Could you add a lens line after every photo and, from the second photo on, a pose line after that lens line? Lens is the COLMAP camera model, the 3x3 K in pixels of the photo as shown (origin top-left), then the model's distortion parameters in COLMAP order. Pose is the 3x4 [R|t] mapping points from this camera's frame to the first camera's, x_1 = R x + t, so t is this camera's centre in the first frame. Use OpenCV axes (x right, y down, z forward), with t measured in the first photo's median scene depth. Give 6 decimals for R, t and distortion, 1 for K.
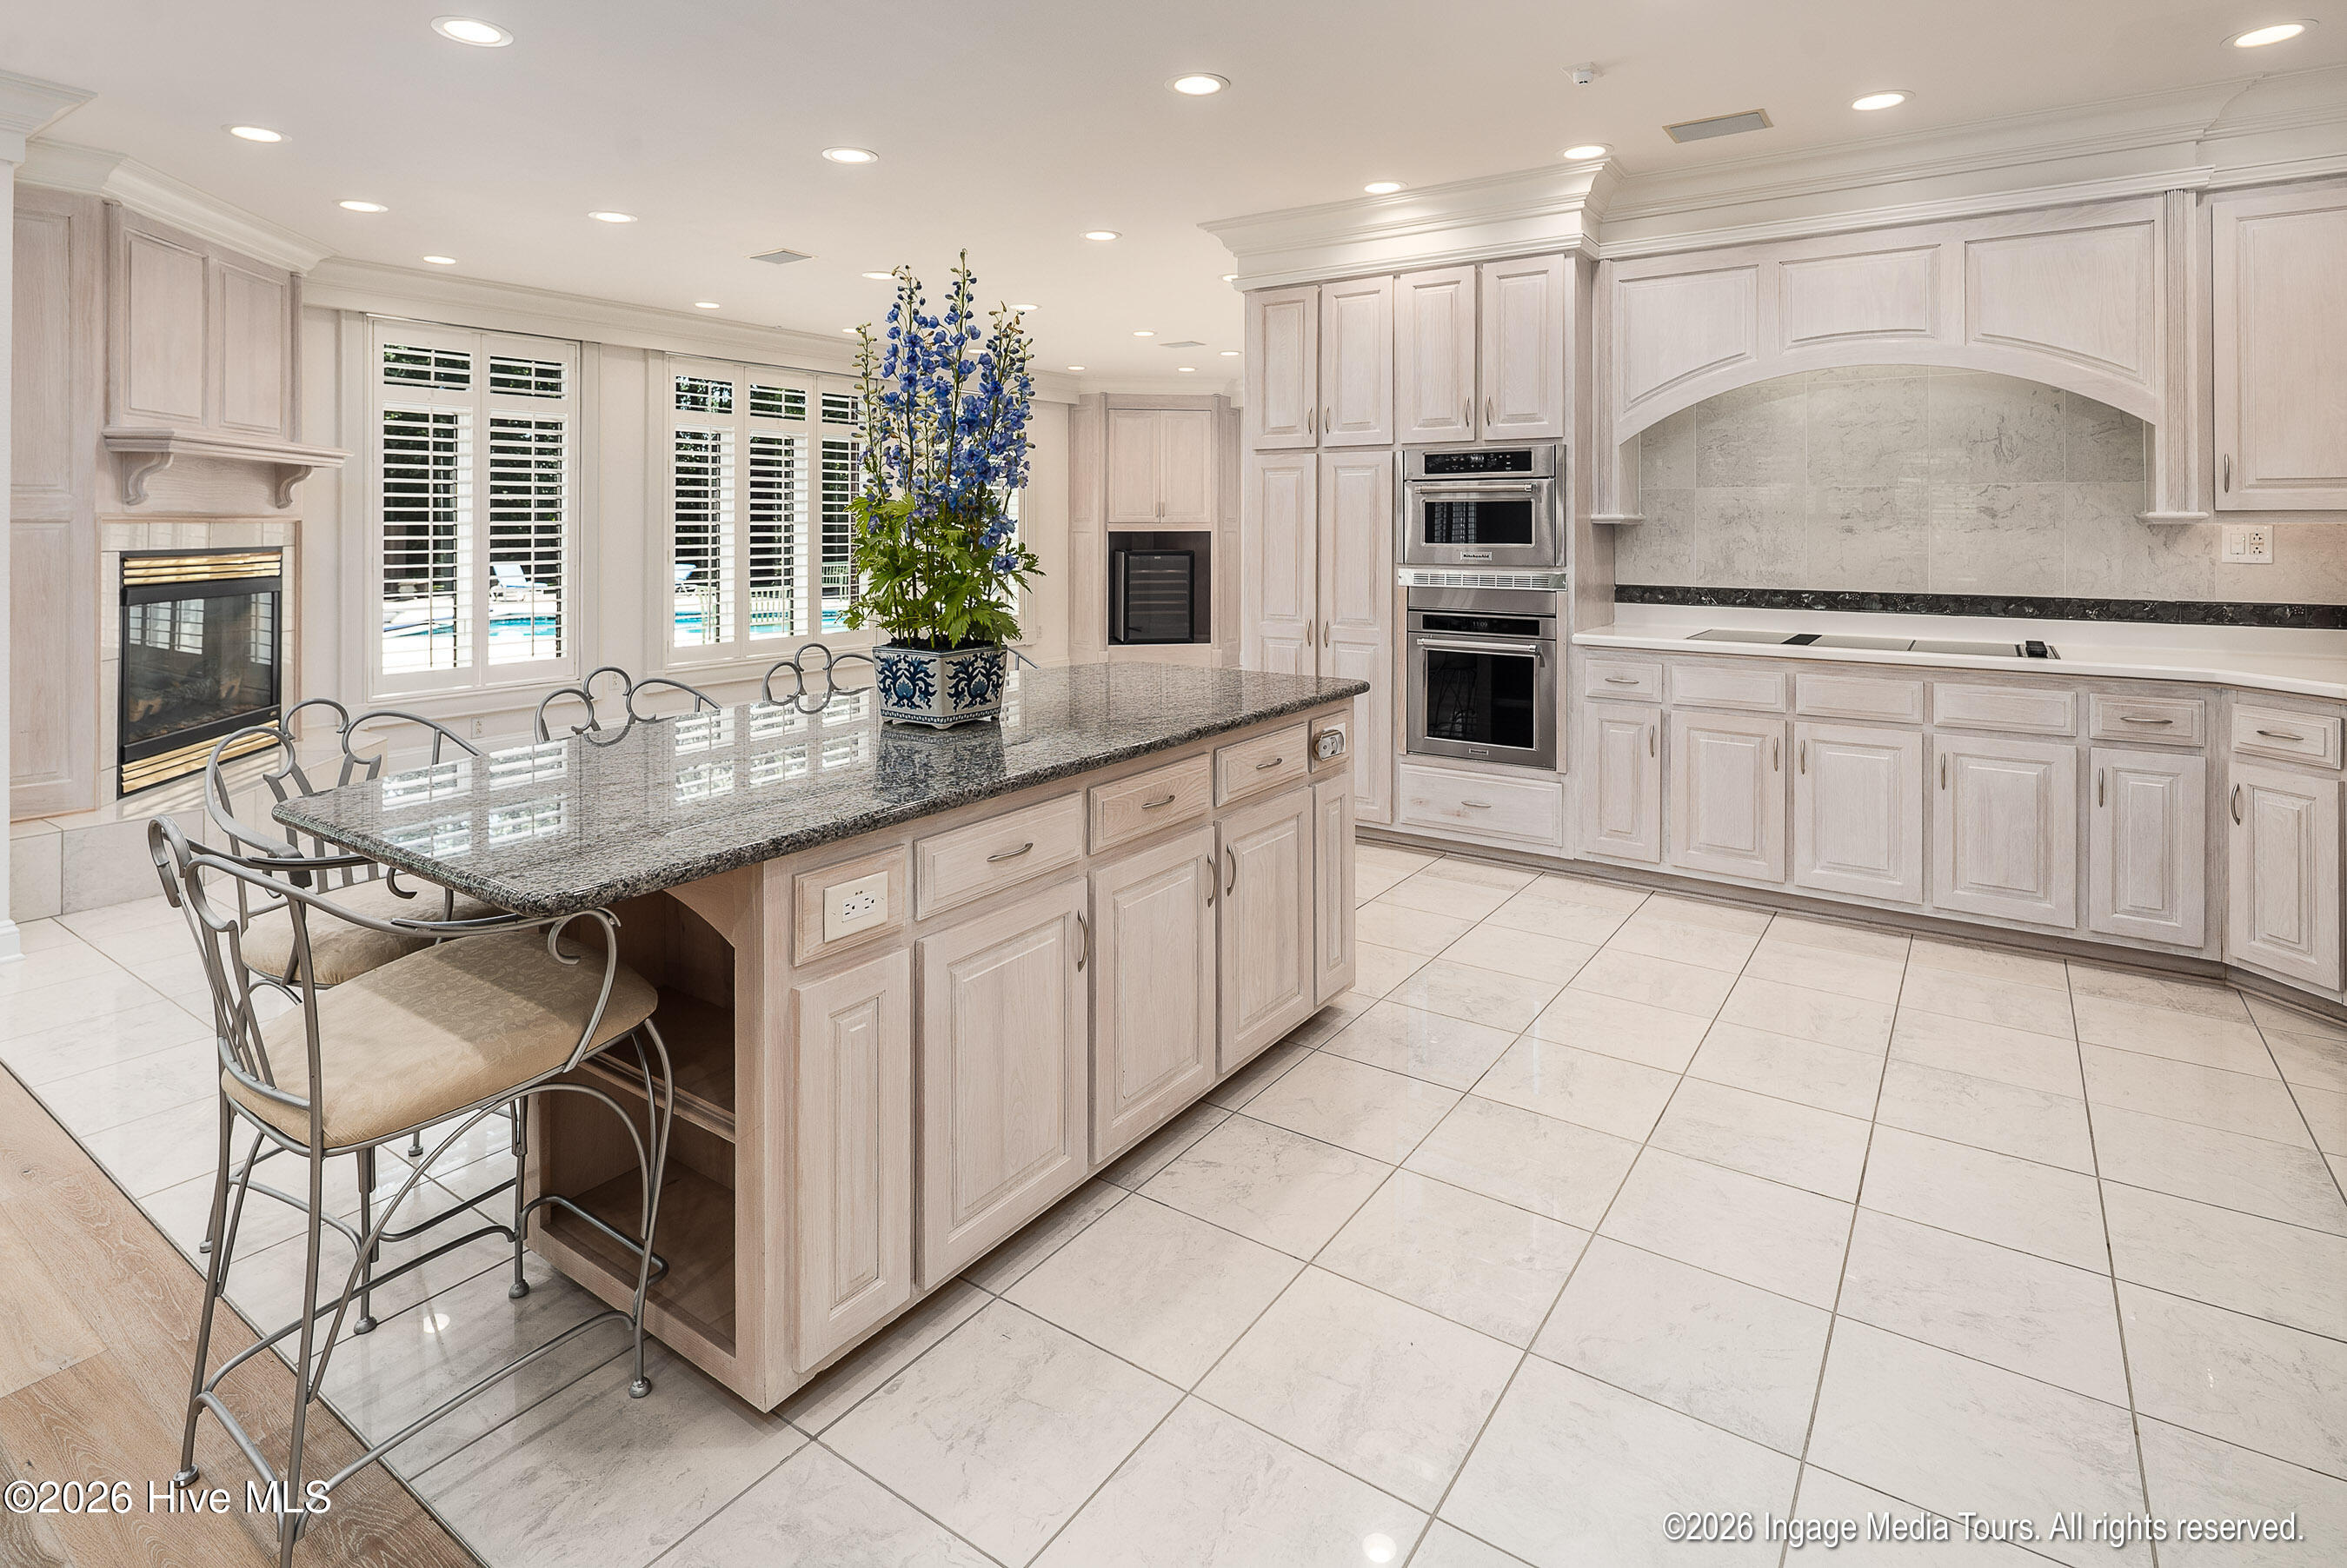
lens RADIAL K [[1192.3, 0, 1160.5], [0, 1192.3, 516.7], [0, 0, 1]] dist [0.007102, -0.004706]
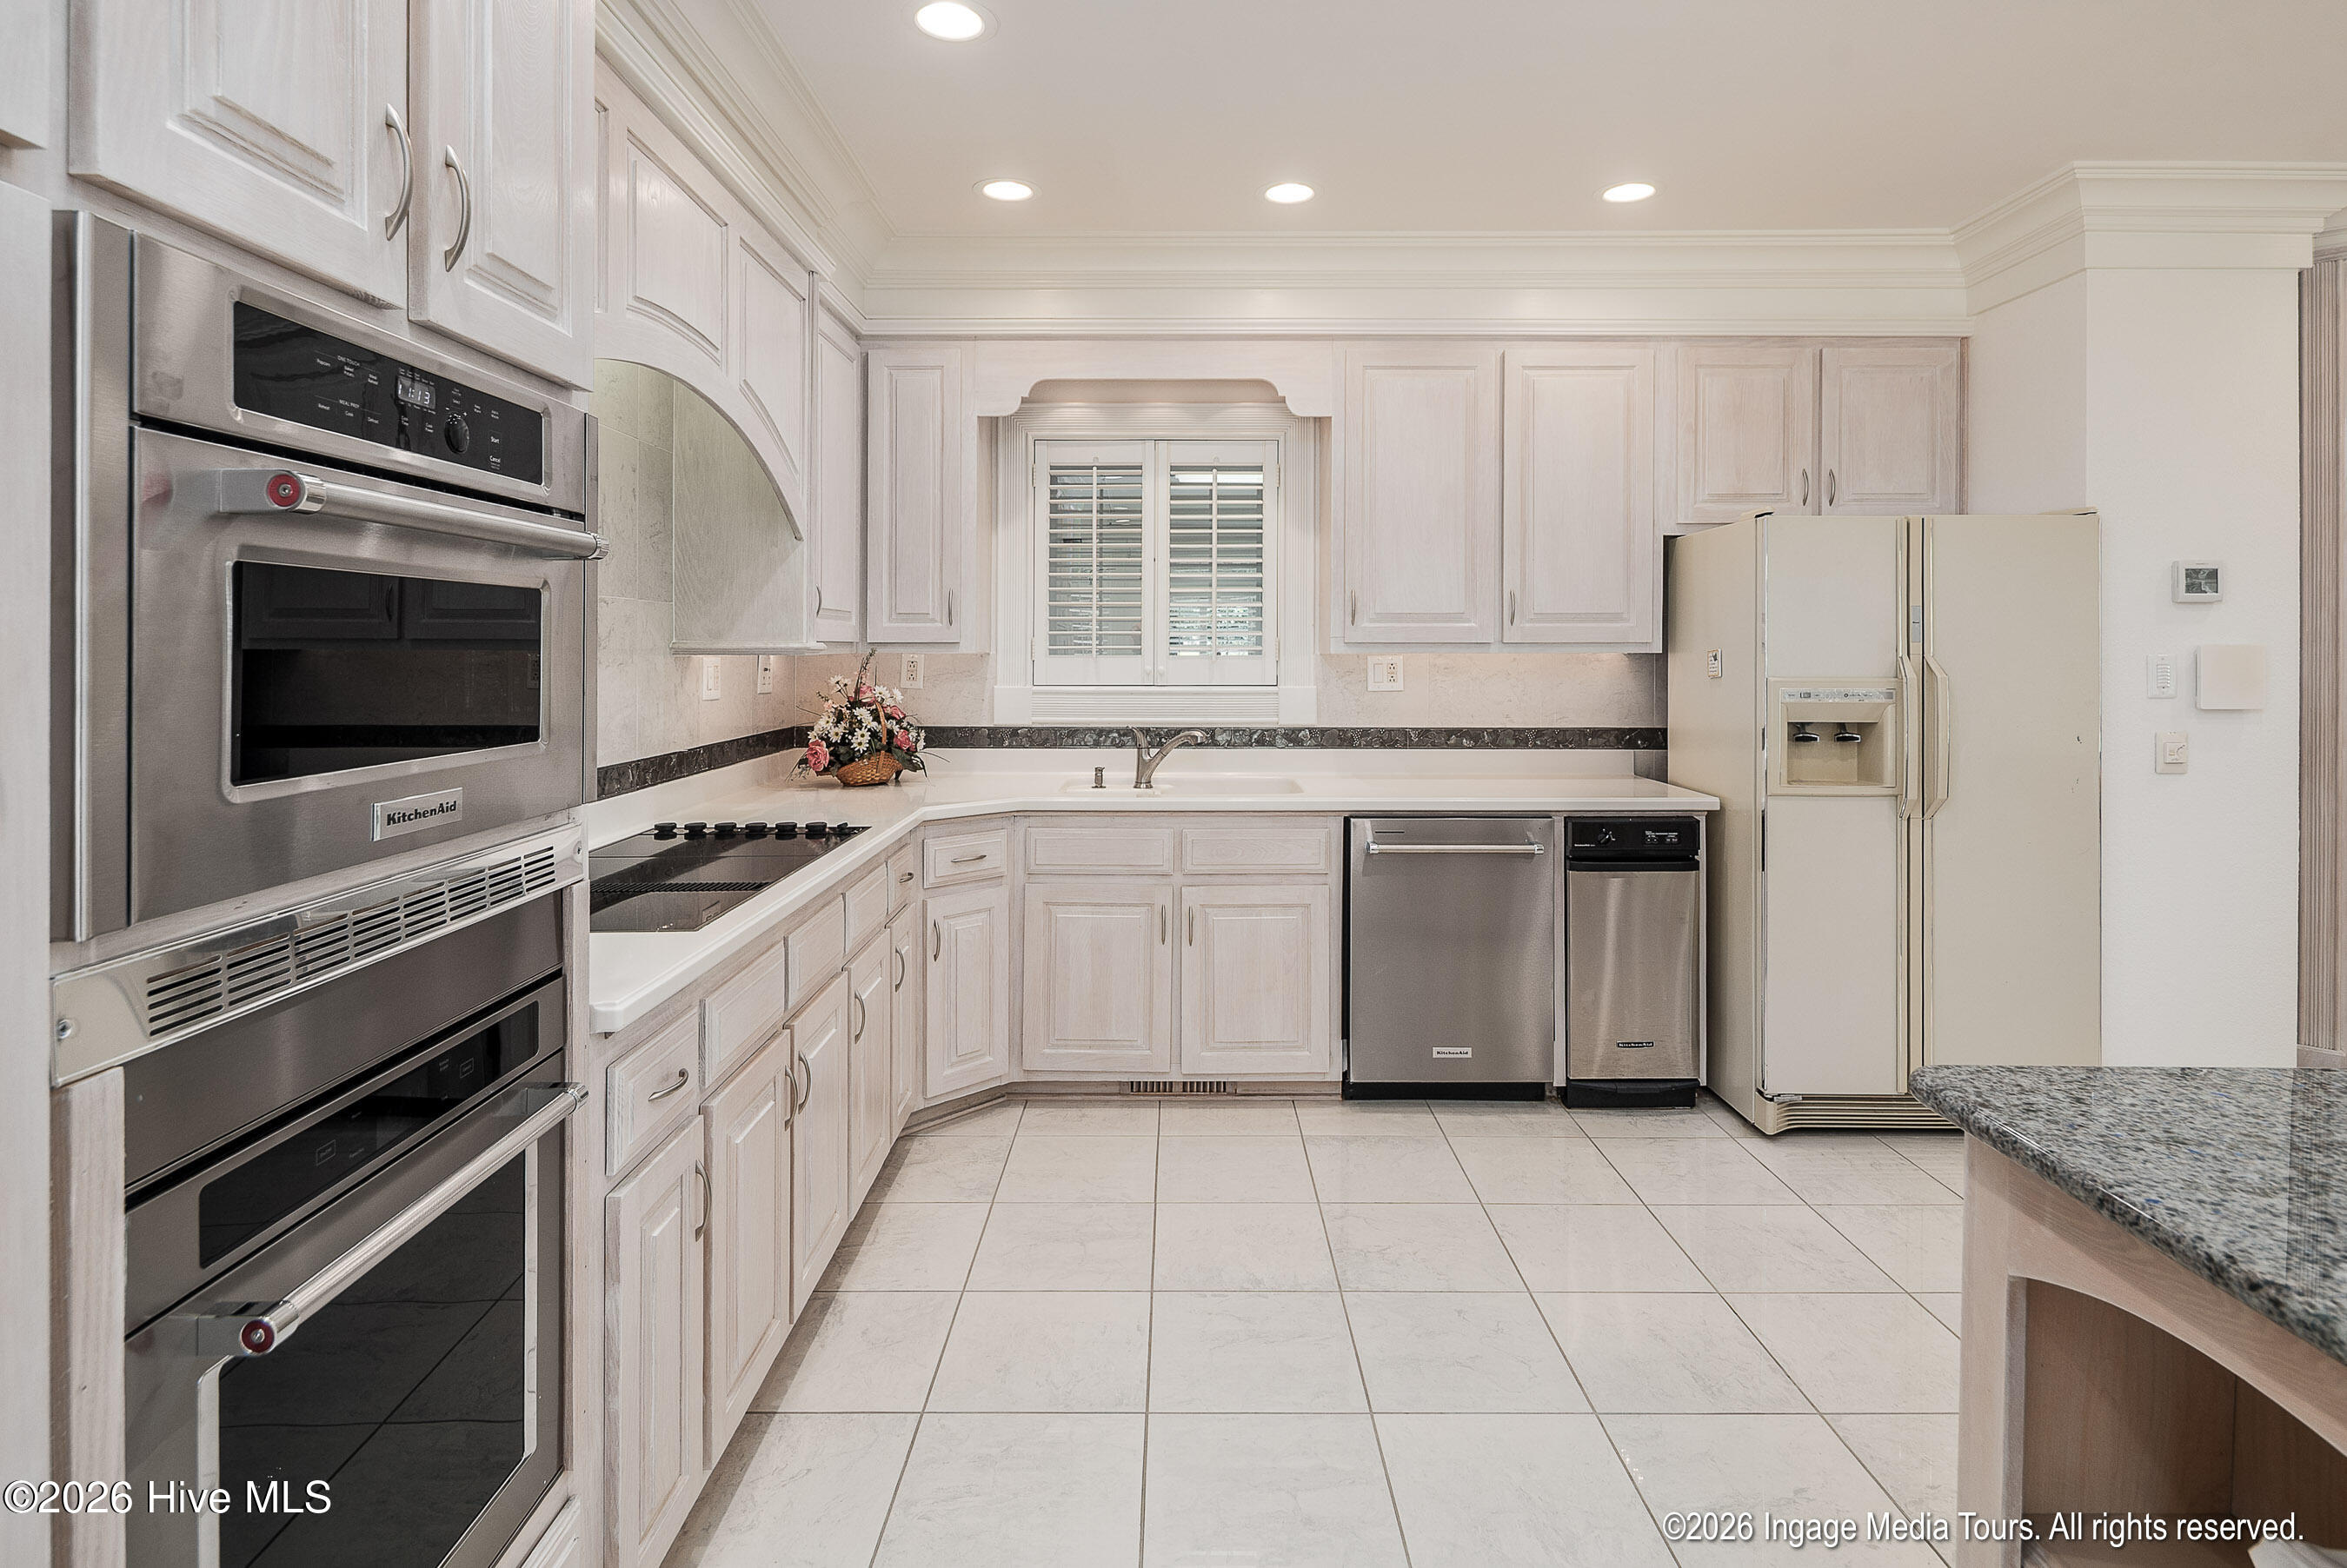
lens RADIAL K [[1192.3, 0, 1164.3], [0, 1192.3, 645.1], [0, 0, 1]] dist [0.007102, -0.004706]
pose [[-0.566557, 0.000500, 0.824023, -0.010133], [-0.006152, 0.999969, -0.004837, 0.000945], [-0.824000, -0.007810, -0.566536, 1.050101]]
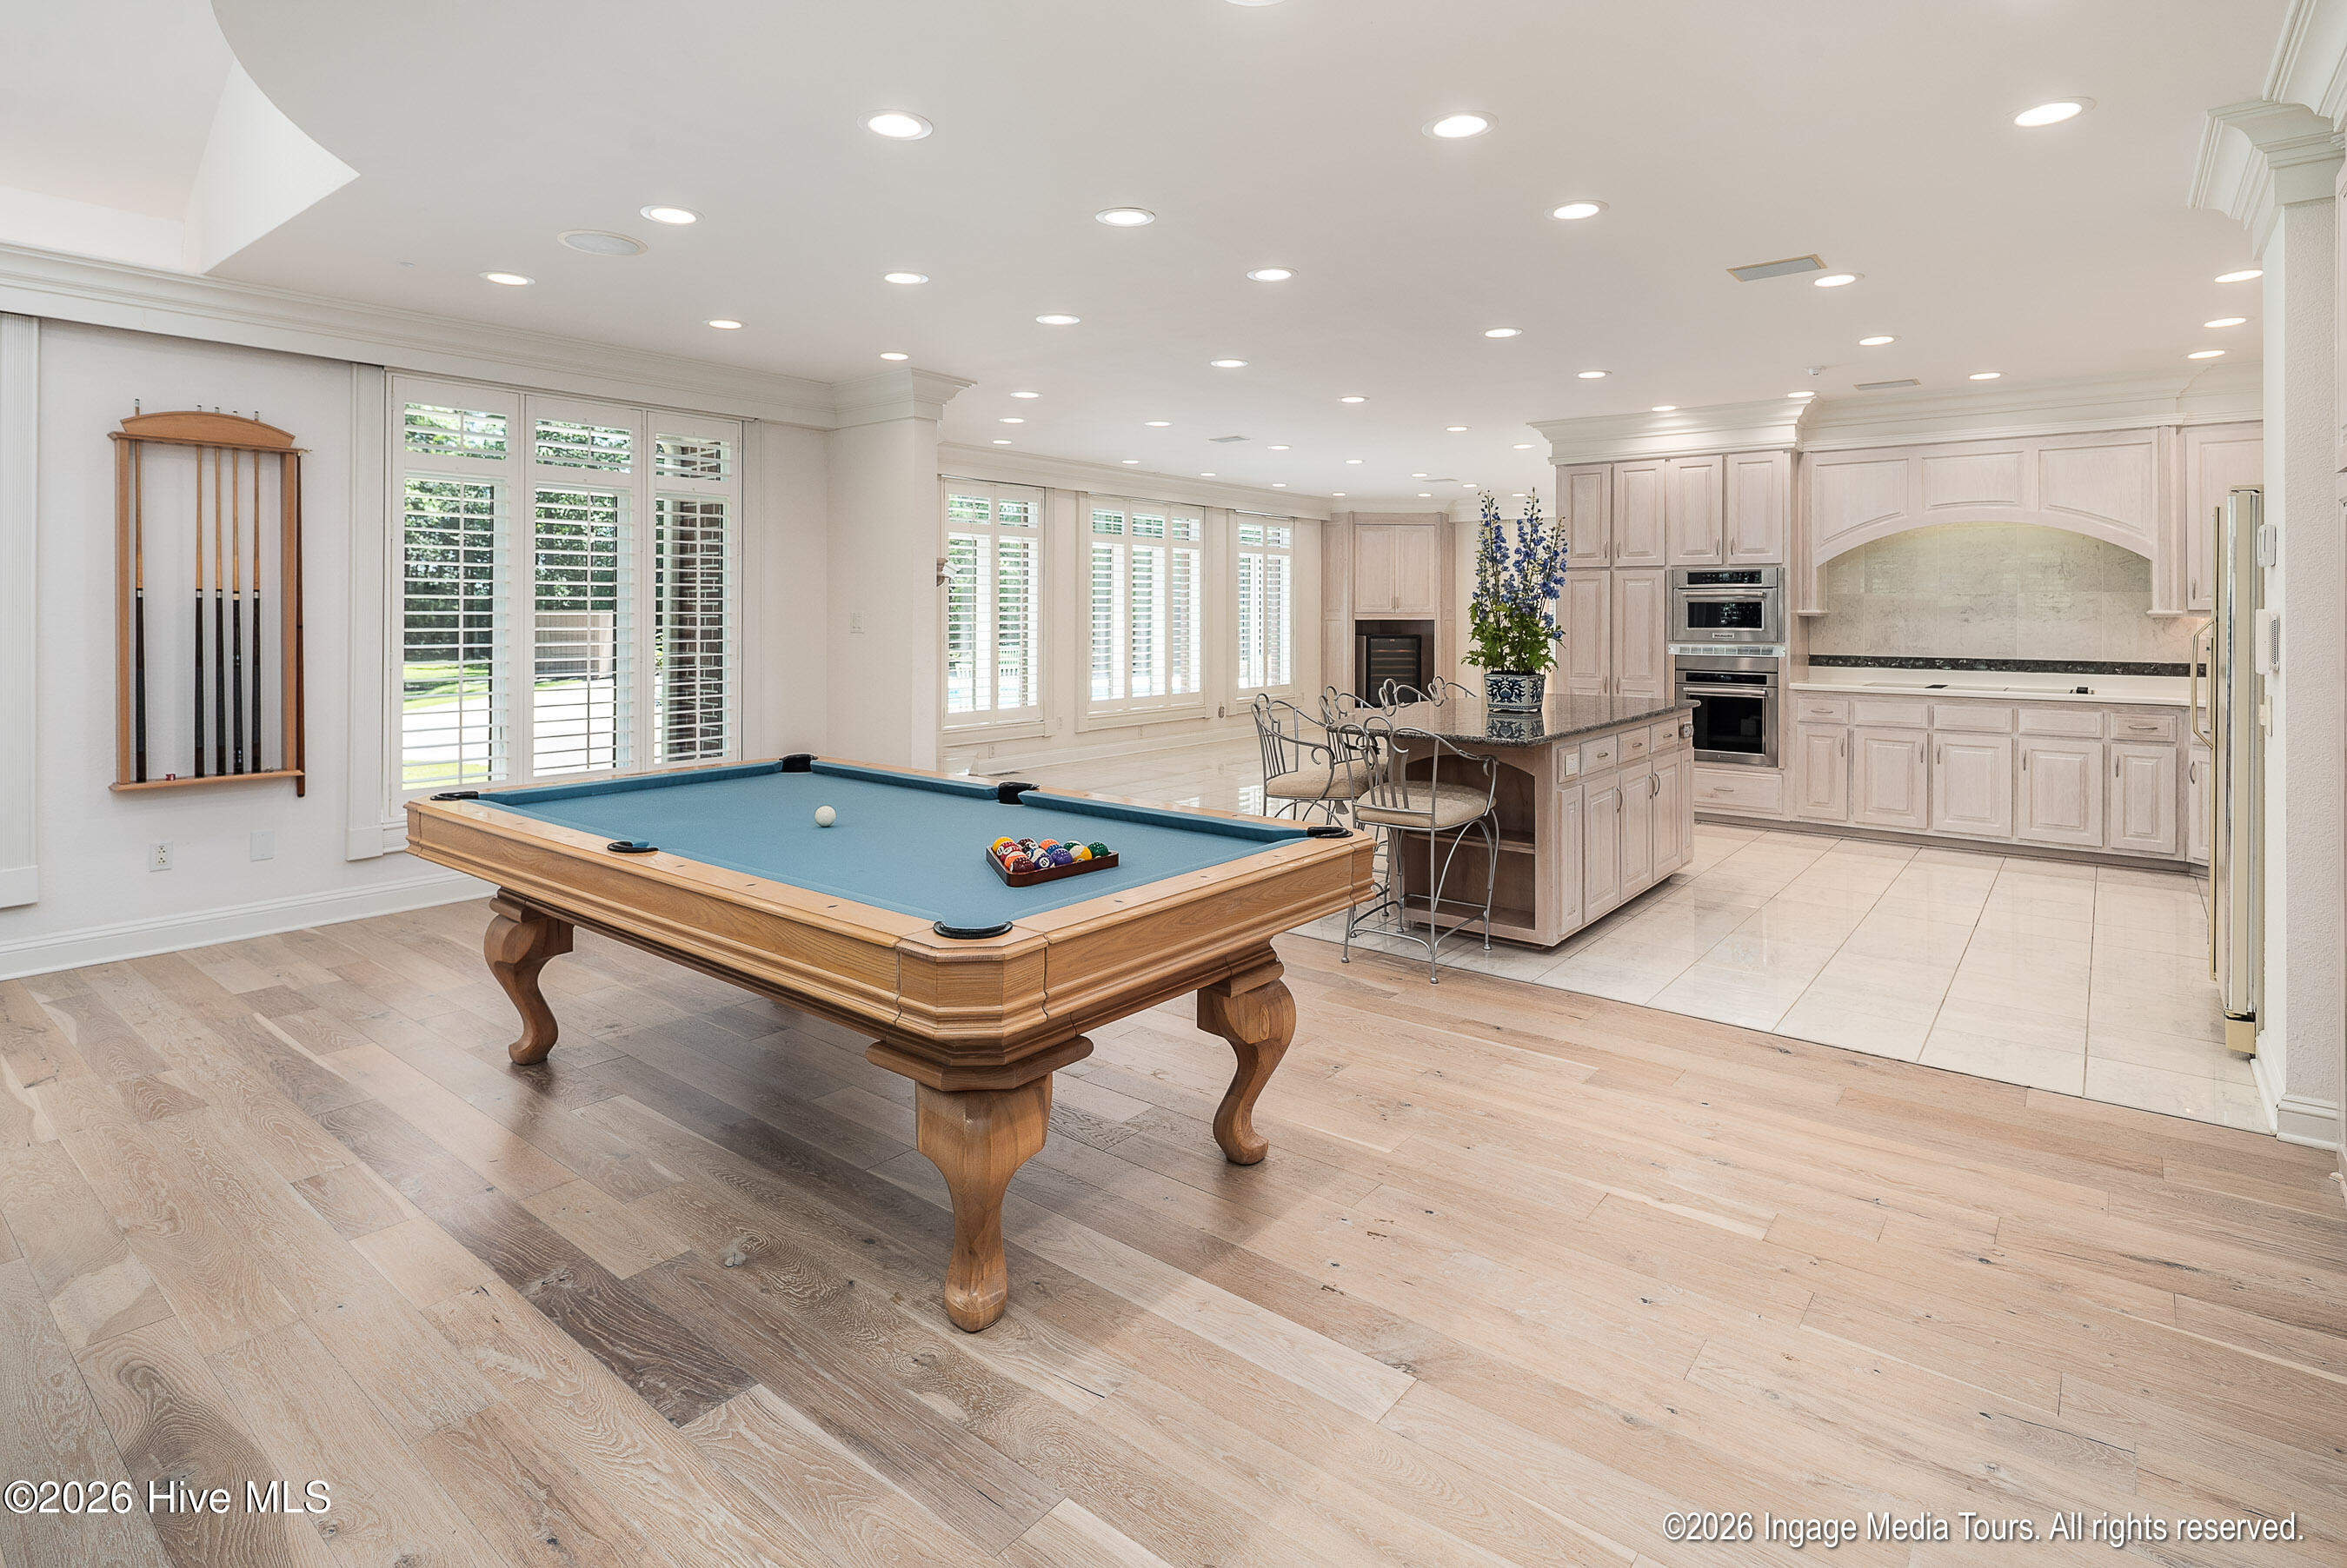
lens RADIAL K [[1192.3, 0, 1147.8], [0, 1192.3, 602.1], [0, 0, 1]] dist [0.007102, -0.004706]
pose [[0.996968, 0.000728, -0.077807, -0.400383], [-0.000933, 0.999996, -0.002598, -0.008169], [0.077805, 0.002663, 0.996965, -0.694171]]
